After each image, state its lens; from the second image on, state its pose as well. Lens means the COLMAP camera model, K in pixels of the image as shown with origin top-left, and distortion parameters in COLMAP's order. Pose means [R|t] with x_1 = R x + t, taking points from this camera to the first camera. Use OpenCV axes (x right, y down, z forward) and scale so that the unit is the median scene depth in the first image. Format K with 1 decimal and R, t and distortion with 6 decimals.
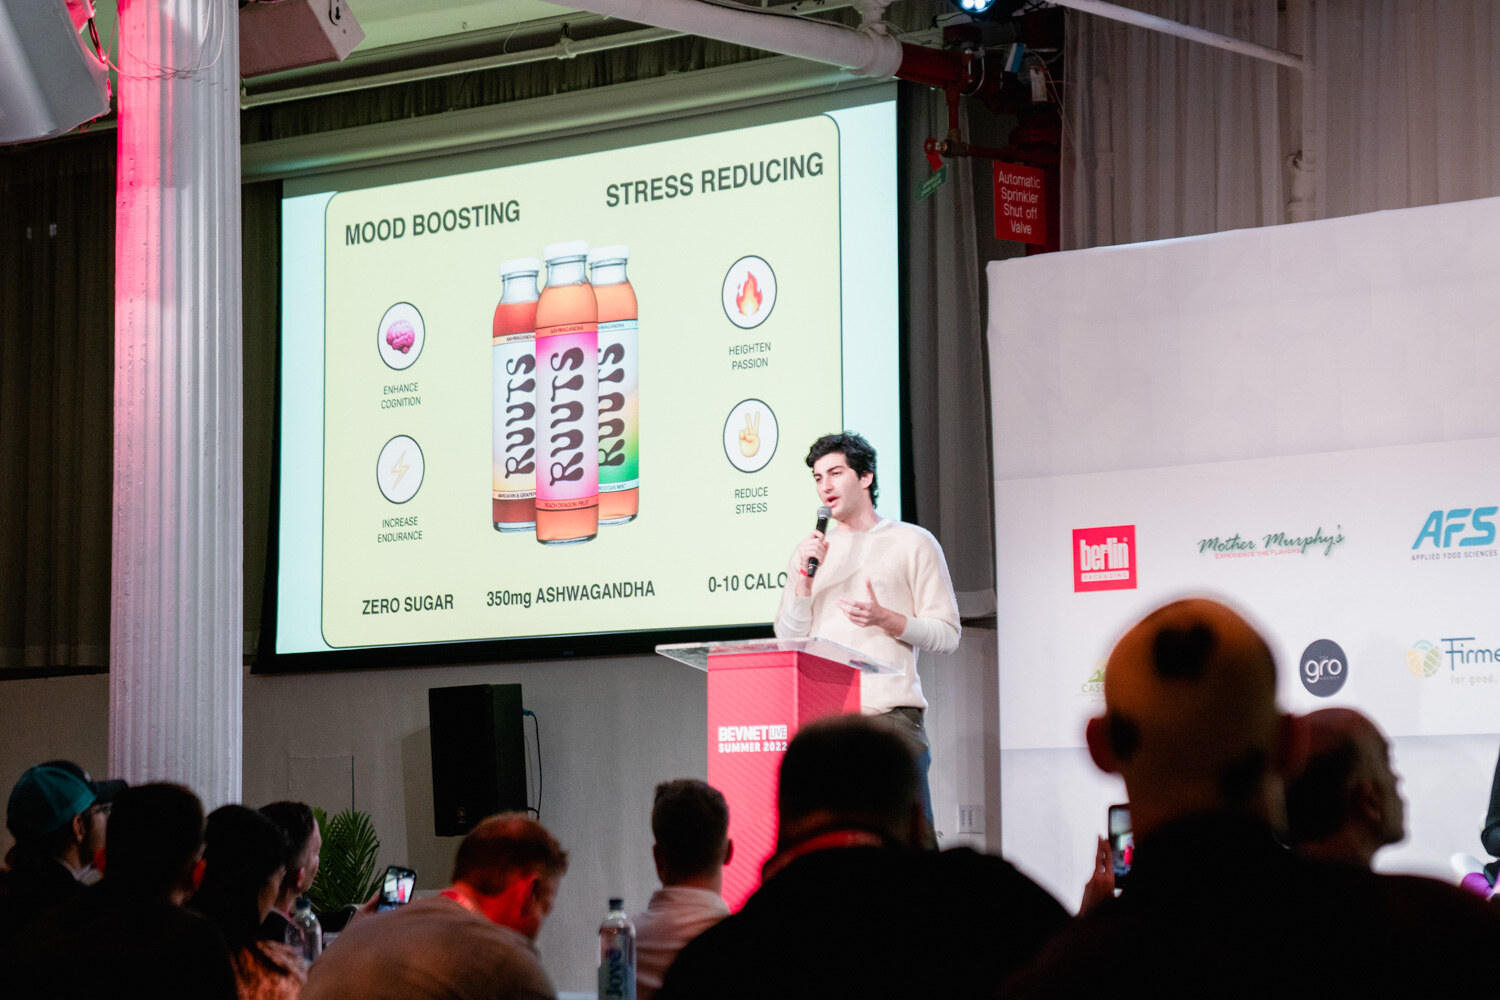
lens RADIAL K [[4381.3, 0, 743.6], [0, 4381.3, 491.4], [0, 0, 1]] dist [0.357082, 0.000000]
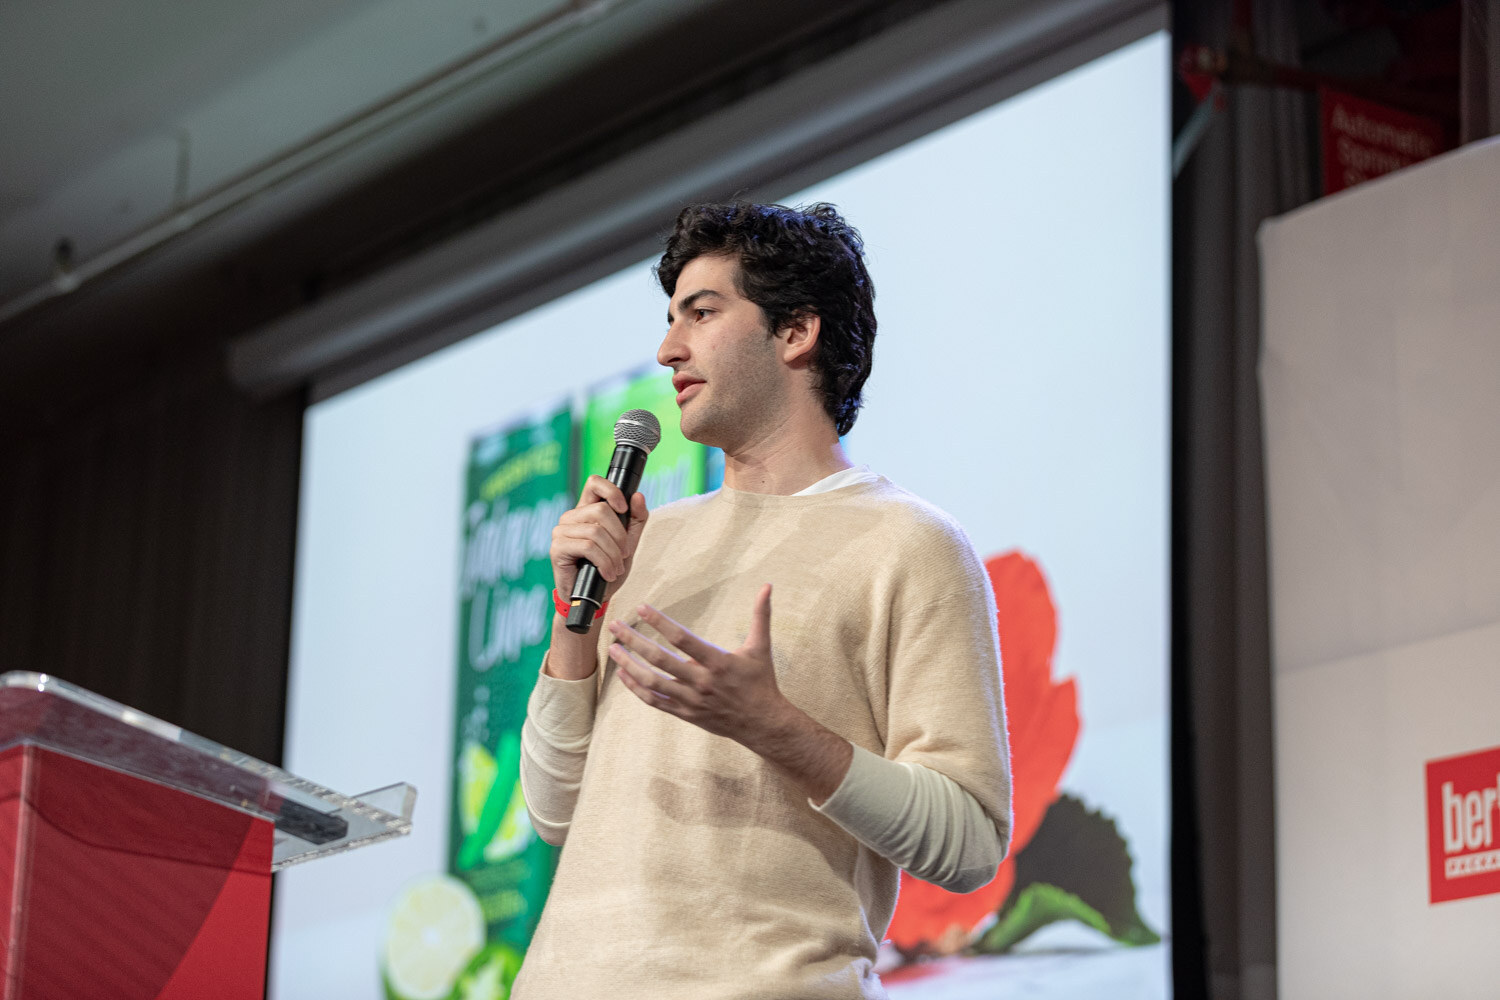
lens RADIAL K [[3999.5, 0, 732.2], [0, 3999.5, 530.5], [0, 0, 1]] dist [0.091660, 0.000000]
pose [[0.974224, -0.025486, -0.224136, 0.101759], [-0.012647, 0.985863, -0.167073, 0.056065], [0.225226, 0.165601, 0.960130, 0.615373]]
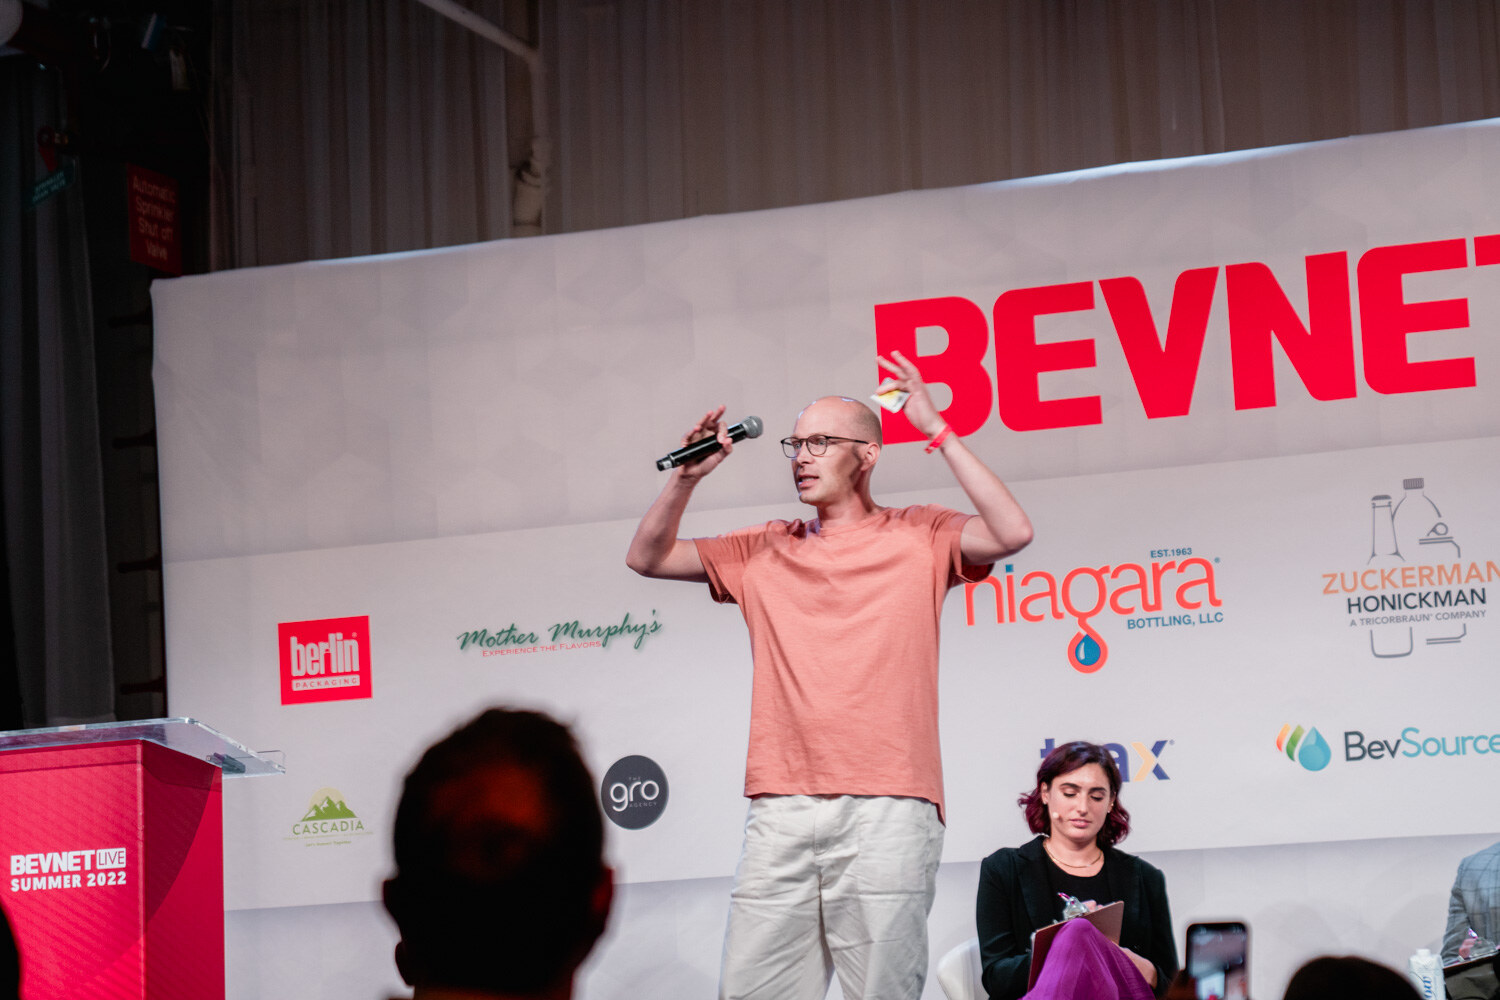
lens RADIAL K [[4370.7, 0, 721.7], [0, 4370.7, 528.7], [0, 0, 1]] dist [0.300913, 0.000000]
pose [[0.944881, 0.013355, 0.327142, -0.107852], [0.002561, 0.998836, -0.048172, 0.030447], [-0.327404, 0.046355, 0.943747, 0.255955]]
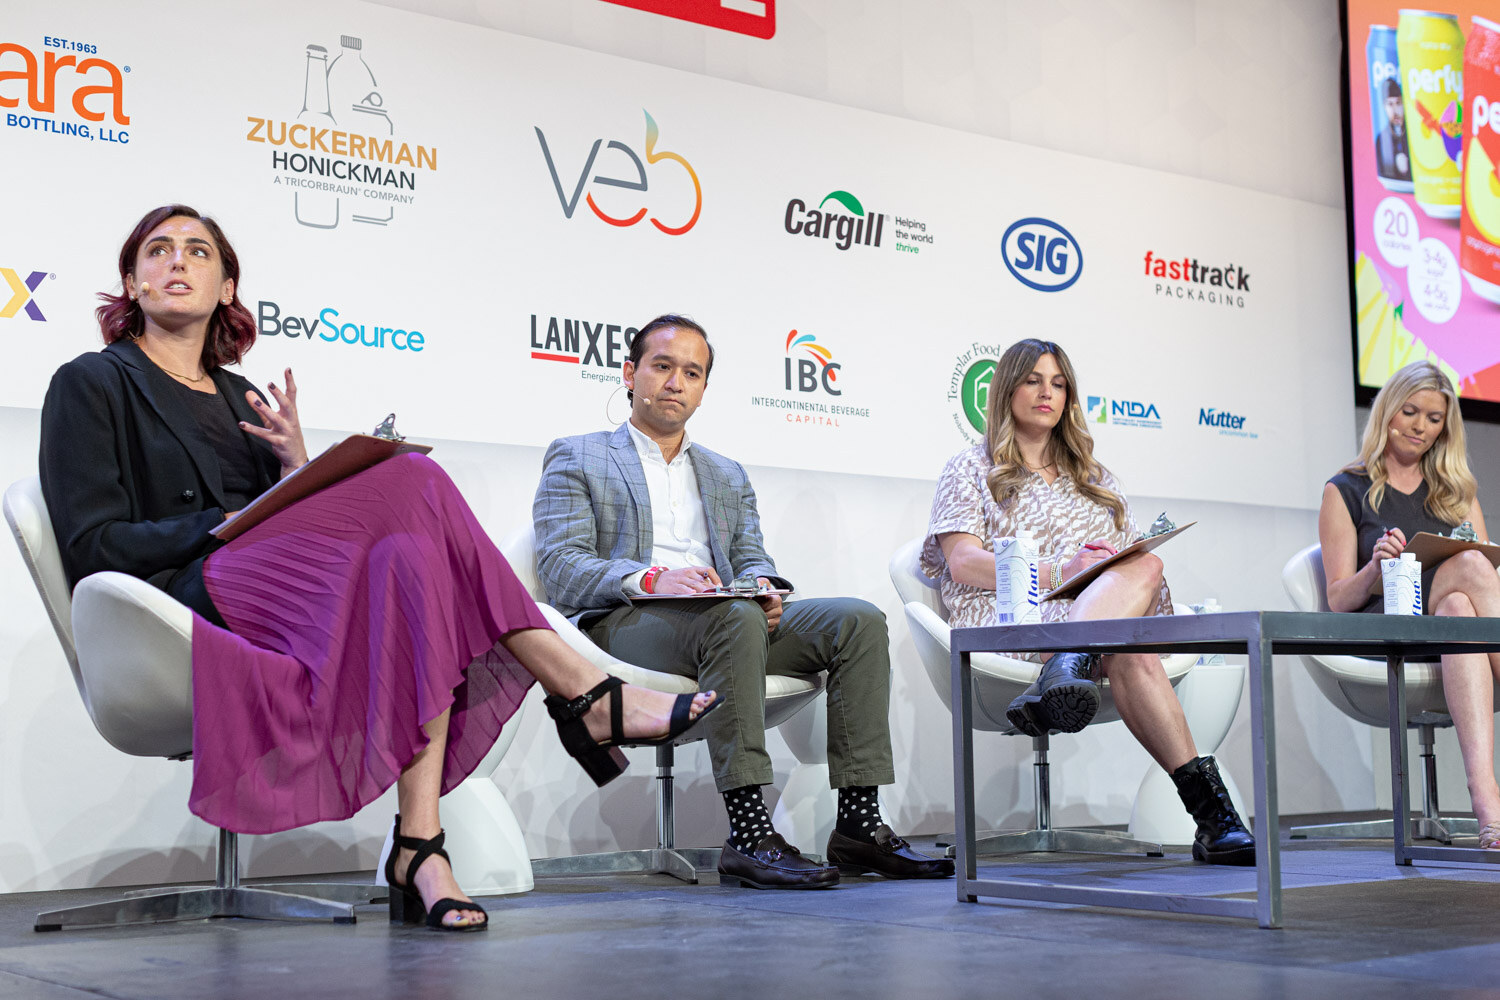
lens RADIAL K [[2153.3, 0, 776.3], [0, 2153.3, 534.8], [0, 0, 1]] dist [0.035419, 0.000000]
pose [[0.191331, 0.079225, 0.978323, -0.058246], [-0.079543, 0.994710, -0.064996, 0.076508], [-0.978297, -0.065383, 0.196620, 0.771579]]
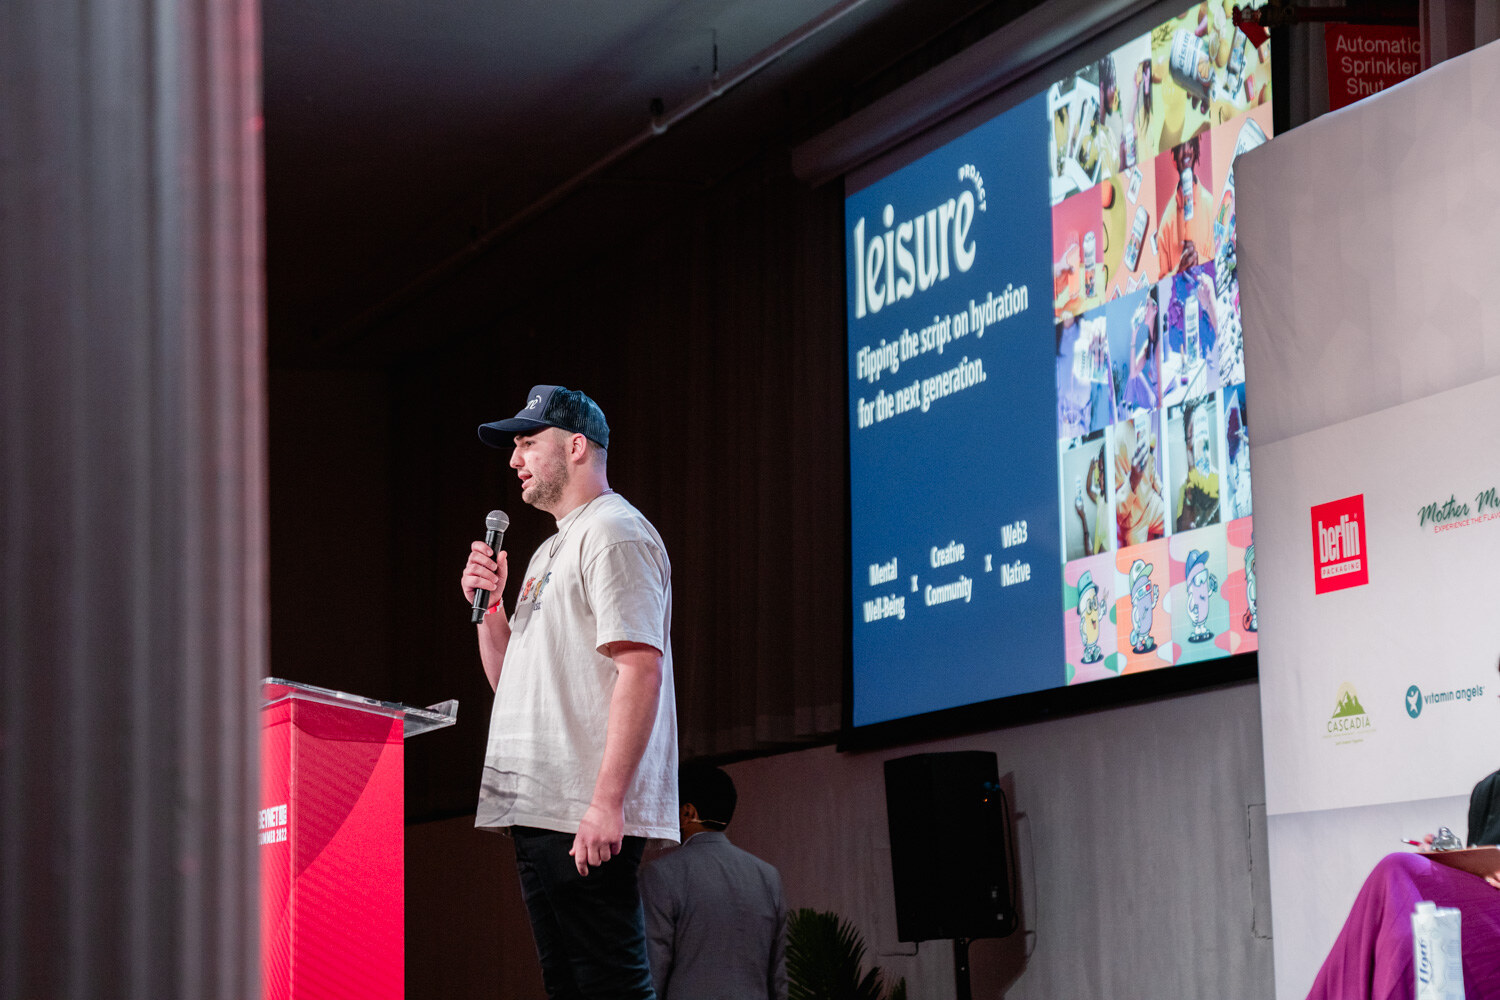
lens RADIAL K [[3999.5, 0, 696.5], [0, 3999.5, 520.8], [0, 0, 1]] dist [0.091660, 0.000000]
pose [[0.871856, -0.071733, -0.484480, 0.317226], [0.062498, 0.997424, -0.035209, 0.028748], [0.485757, 0.000418, 0.874094, 0.390209]]
